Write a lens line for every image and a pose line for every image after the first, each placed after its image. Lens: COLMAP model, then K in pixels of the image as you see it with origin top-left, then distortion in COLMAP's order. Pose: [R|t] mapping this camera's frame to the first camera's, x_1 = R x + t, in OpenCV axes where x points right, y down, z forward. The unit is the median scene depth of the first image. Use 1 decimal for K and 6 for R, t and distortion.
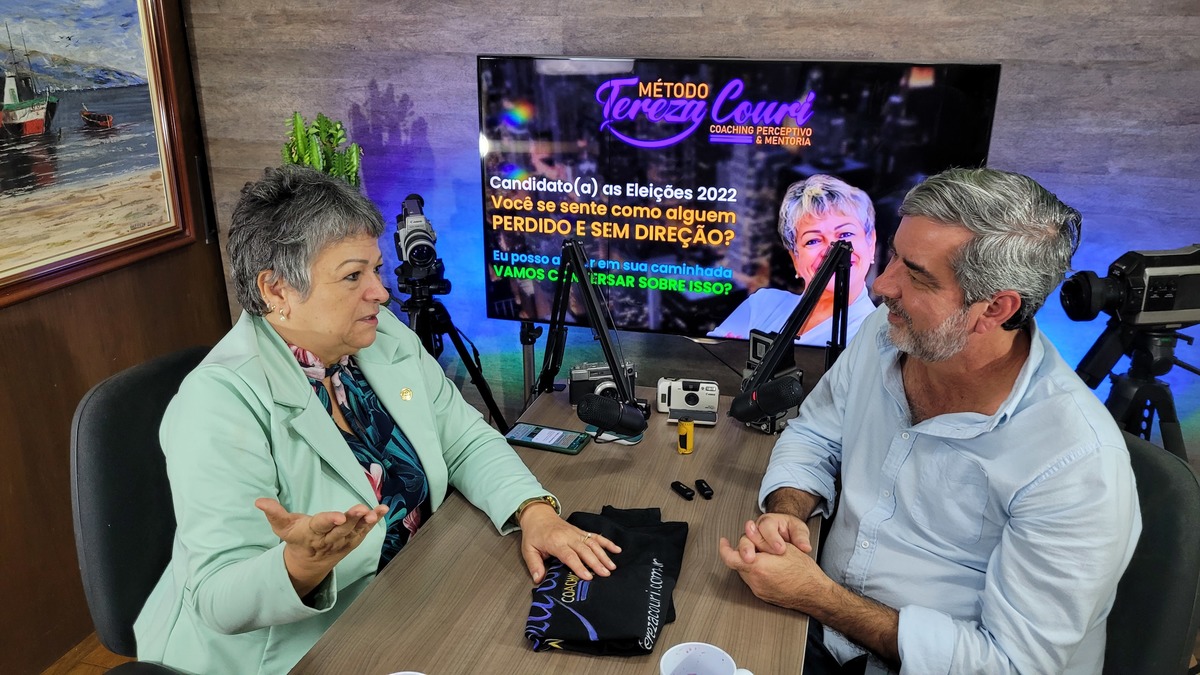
lens RADIAL K [[903.1, 0, 595.6], [0, 903.1, 338.4], [0, 0, 1]] dist [0.048202, -0.054151]
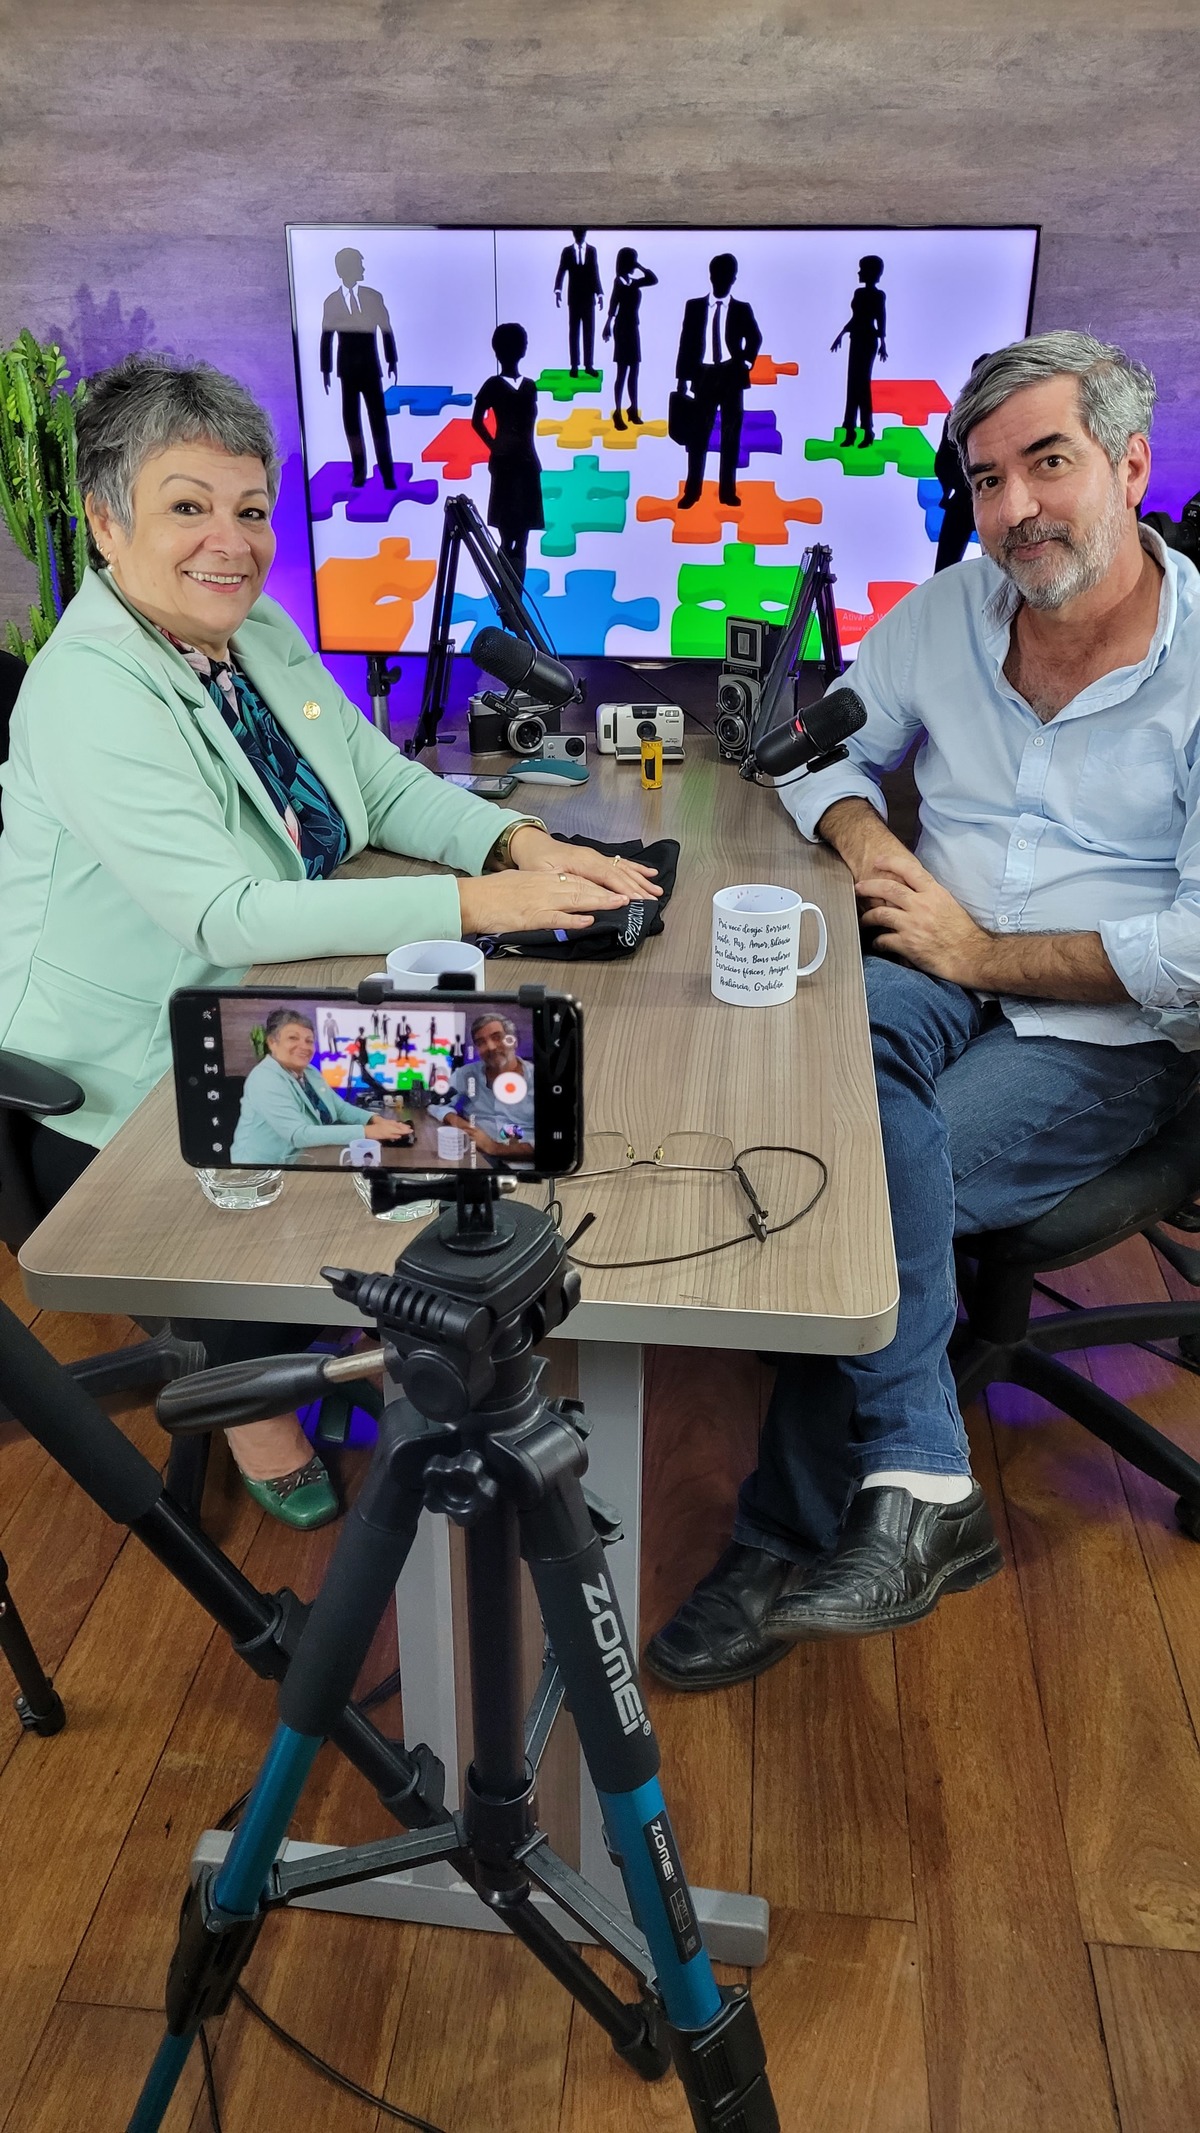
lens RADIAL K [[1601.8, 0, 595.2], [0, 1601.8, 1059.3], [0, 0, 1]] dist [0.050971, -0.054404]
pose [[0.982952, -0.081825, 0.164652, -0.147610], [0.064000, 0.991780, 0.110797, 0.164806], [-0.172365, -0.098370, 0.980109, -0.233305]]
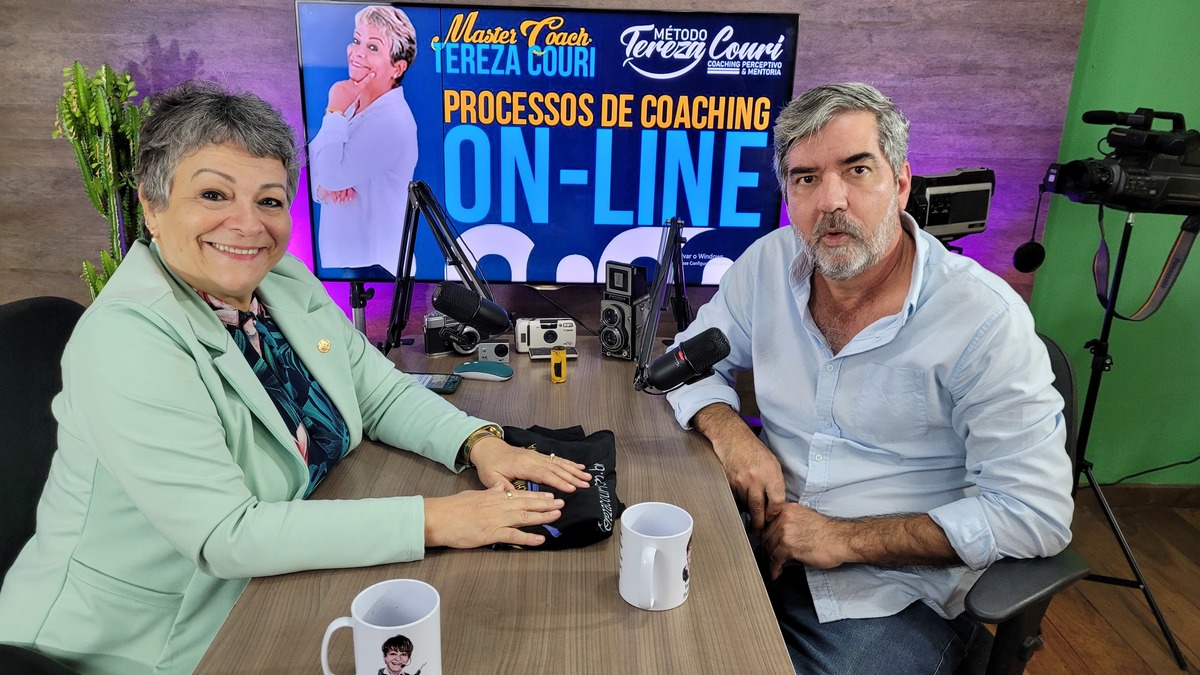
lens RADIAL K [[905.2, 0, 583.6], [0, 905.2, 331.3], [0, 0, 1]] dist [0.041141, -0.032377]
pose [[0.955262, -0.071570, 0.286971, -0.136395], [0.081295, 0.996445, -0.022101, 0.078914], [-0.284369, 0.044442, 0.957684, 0.011360]]
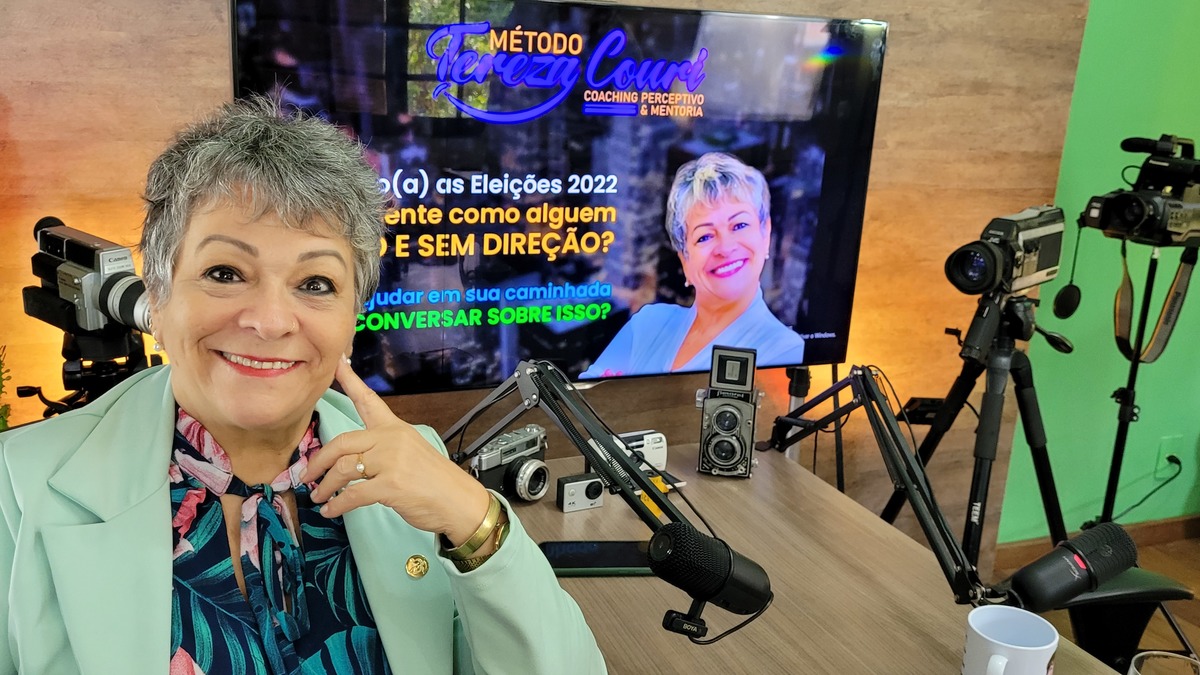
lens RADIAL K [[1044.7, 0, 575.4], [0, 1044.7, 324.9], [0, 0, 1]] dist [0.041561, -0.042536]
pose [[0.794332, -0.123848, 0.594725, -0.374431], [0.160066, 0.987072, -0.008237, -0.038432], [-0.586016, 0.101738, 0.803887, 0.313027]]
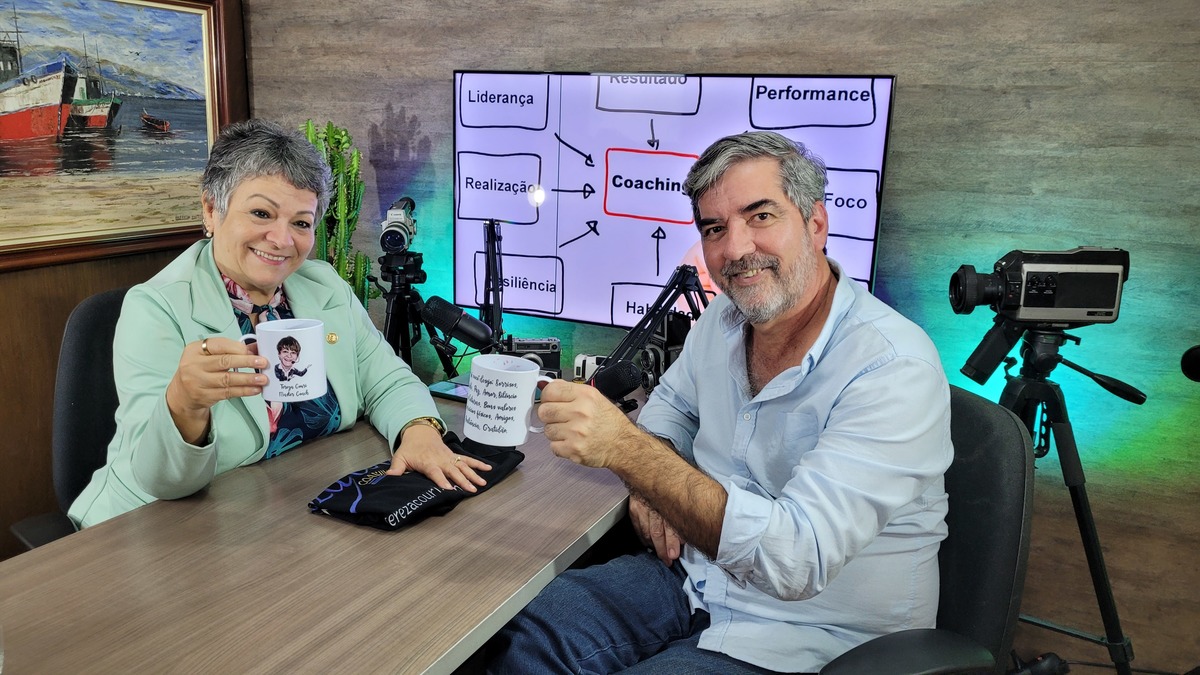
lens RADIAL K [[897.8, 0, 591.9], [0, 897.8, 330.4], [0, 0, 1]] dist [0.051751, -0.054529]
pose [[0.987434, 0.064095, -0.144452, 0.222674], [-0.081061, 0.990076, -0.114801, 0.127869], [0.135660, 0.125067, 0.982830, -0.057462]]
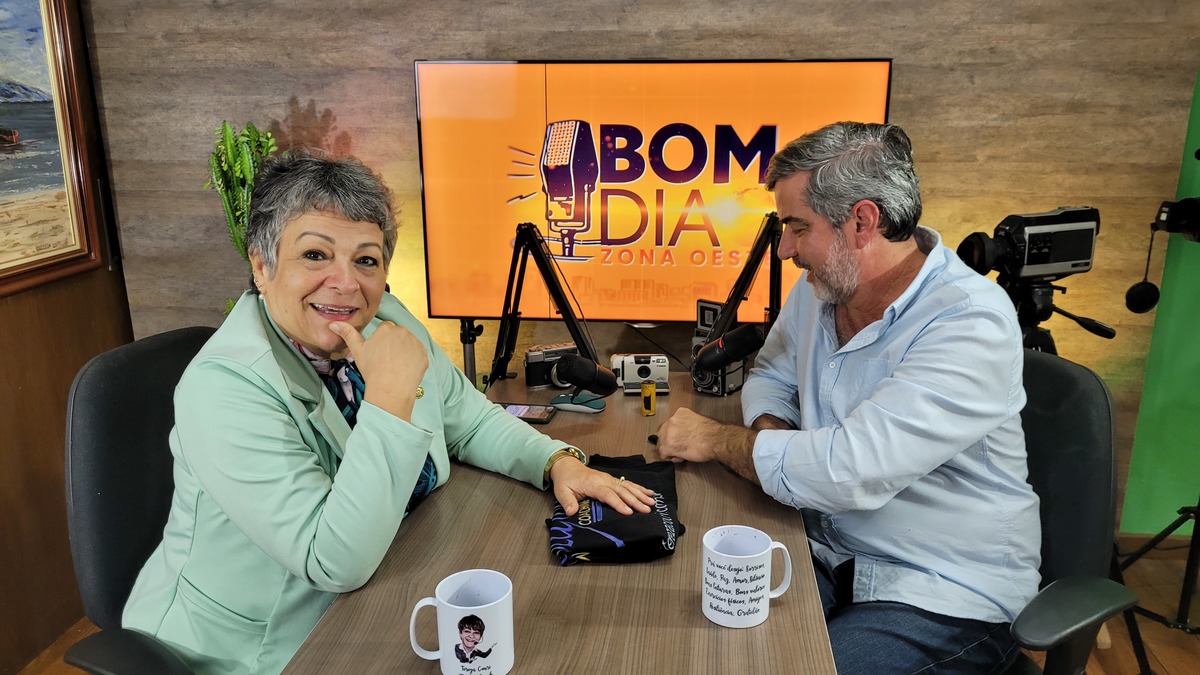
lens RADIAL K [[906.4, 0, 601.1], [0, 906.4, 338.7], [0, 0, 1]] dist [0.045328, -0.044899]
pose [[0.984222, -0.052826, 0.168871, -0.109809], [0.065546, 0.995345, -0.070654, 0.091245], [-0.164352, 0.080608, 0.983103, -0.037394]]
